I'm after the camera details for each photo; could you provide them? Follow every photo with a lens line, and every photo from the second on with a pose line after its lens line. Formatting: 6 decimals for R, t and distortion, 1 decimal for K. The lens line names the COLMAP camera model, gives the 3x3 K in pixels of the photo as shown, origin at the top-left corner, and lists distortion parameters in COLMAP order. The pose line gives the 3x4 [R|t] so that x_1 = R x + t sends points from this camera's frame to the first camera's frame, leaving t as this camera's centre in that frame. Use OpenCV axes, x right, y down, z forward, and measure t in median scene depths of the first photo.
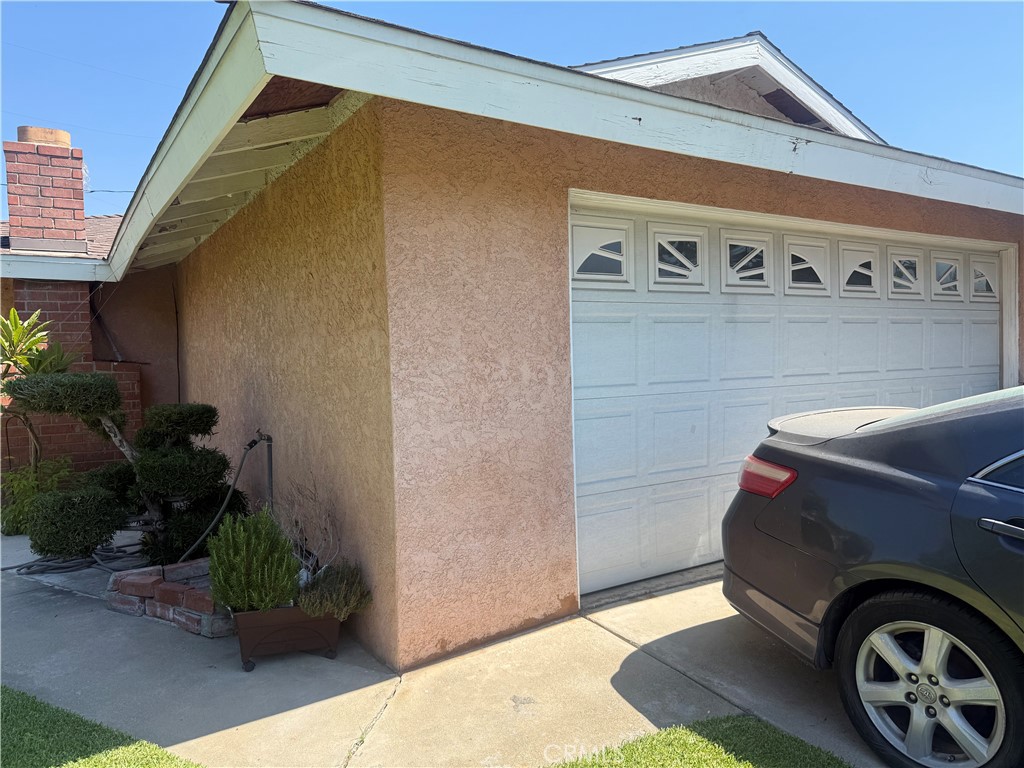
lens RADIAL K [[724.2, 0, 508.7], [0, 724.2, 389.9], [0, 0, 1]] dist [0.037437, -0.042377]
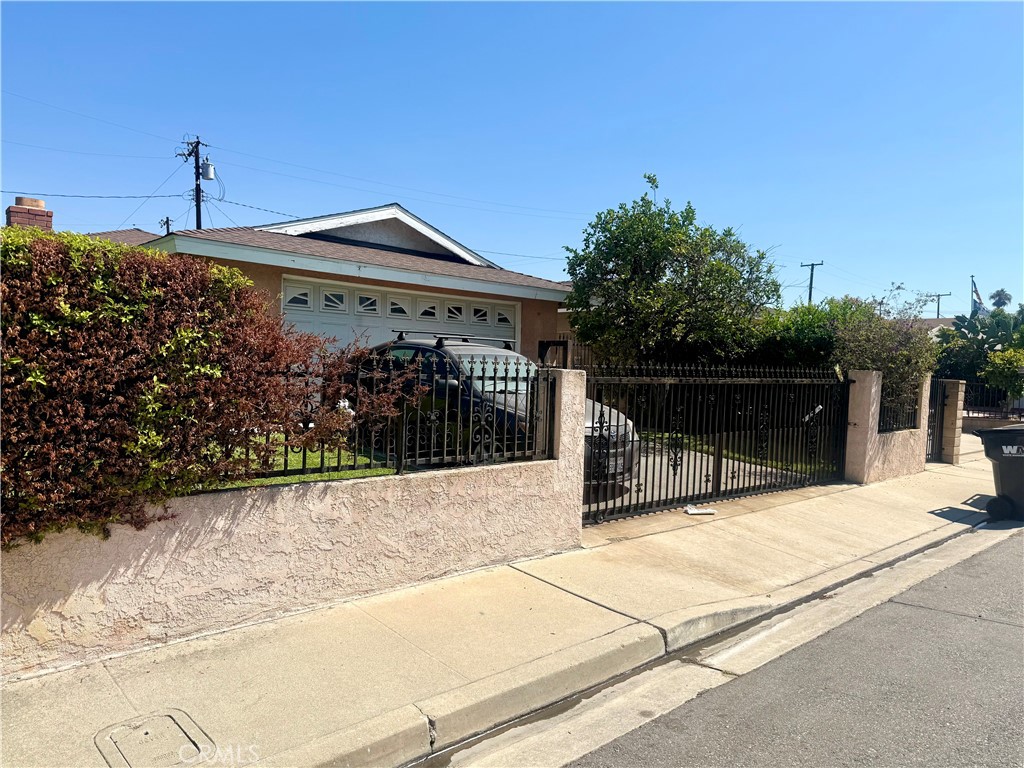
lens RADIAL K [[724.2, 0, 515.5], [0, 724.2, 386.3], [0, 0, 1]] dist [0.037437, -0.042377]
pose [[0.981131, 0.056485, 0.184909, 0.379825], [-0.053131, 0.998322, -0.023048, 0.141544], [-0.185900, 0.012789, 0.982485, -1.559422]]
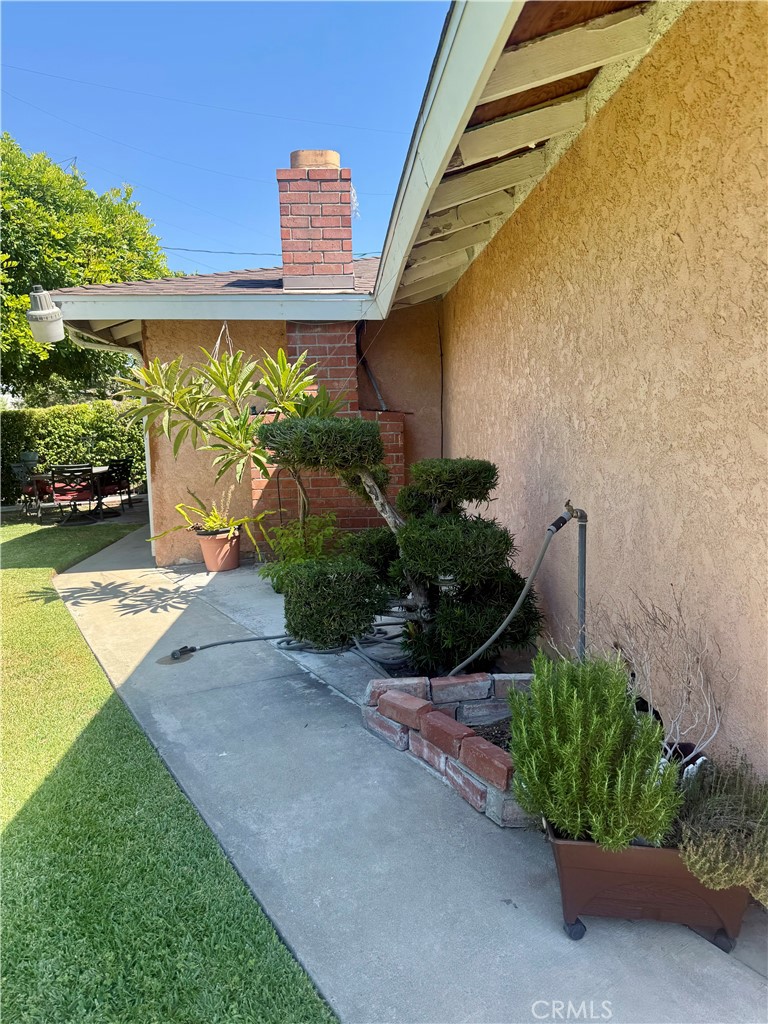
lens RADIAL K [[724.2, 0, 391.4], [0, 724.2, 514.4], [0, 0, 1]] dist [0.037437, -0.042377]
pose [[0.886336, 0.057883, -0.459411, -0.162758], [-0.015967, 0.995387, 0.094608, 0.006985], [0.462768, -0.076519, 0.883171, 0.311497]]
